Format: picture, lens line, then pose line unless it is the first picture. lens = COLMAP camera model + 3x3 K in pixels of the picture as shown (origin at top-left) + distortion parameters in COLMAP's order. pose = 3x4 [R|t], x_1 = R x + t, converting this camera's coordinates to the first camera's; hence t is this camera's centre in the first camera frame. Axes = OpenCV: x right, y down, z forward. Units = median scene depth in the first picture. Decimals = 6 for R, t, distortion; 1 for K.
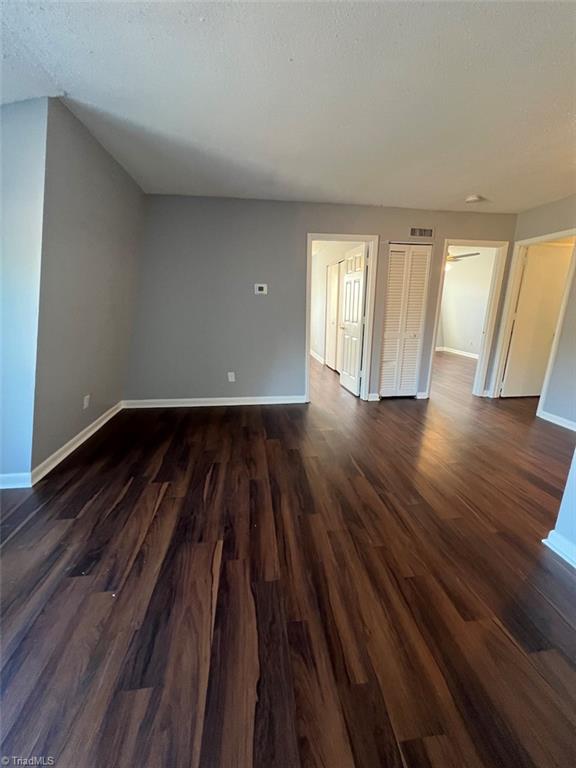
lens RADIAL K [[310.9, 0, 288.8], [0, 310.9, 379.2], [0, 0, 1]] dist [0.002184, 0.000023]
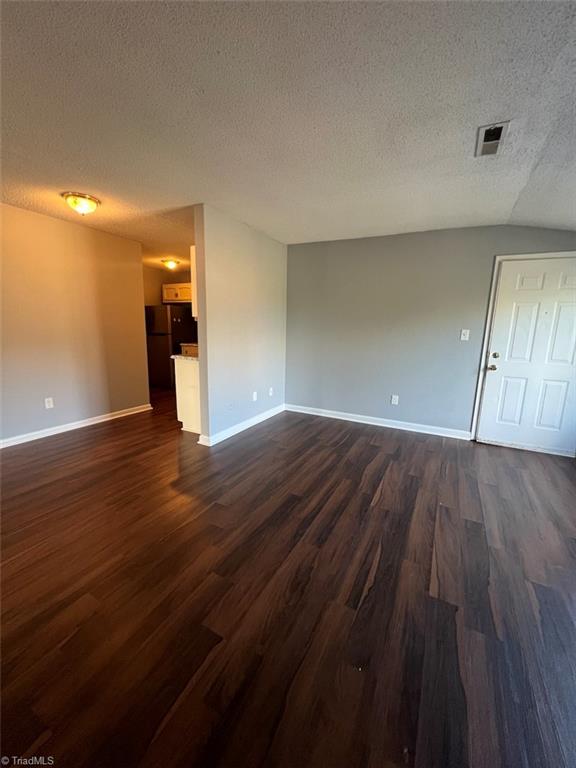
lens RADIAL K [[310.9, 0, 288.8], [0, 310.9, 379.2], [0, 0, 1]] dist [0.002184, 0.000023]
pose [[-0.820984, -0.121640, 0.557844, -0.275835], [0.107432, 0.926678, 0.360175, -0.228958], [-0.560753, 0.355628, -0.747720, 0.915425]]
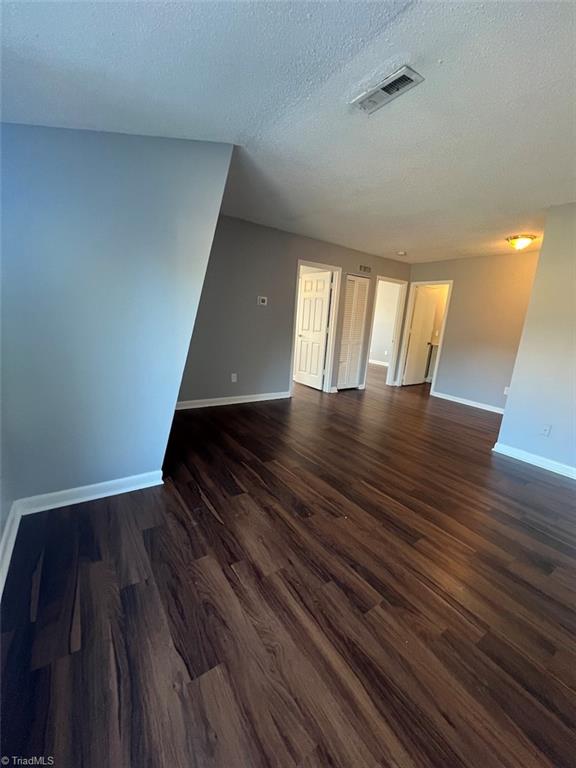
lens RADIAL K [[308.3, 0, 292.9], [0, 308.3, 382.2], [0, 0, 1]] dist [-0.000263, -0.000026]
pose [[0.888712, -0.043640, 0.456384, -0.527179], [0.046393, 0.998910, 0.005177, 0.012674], [-0.456112, 0.016572, 0.889768, -0.072308]]
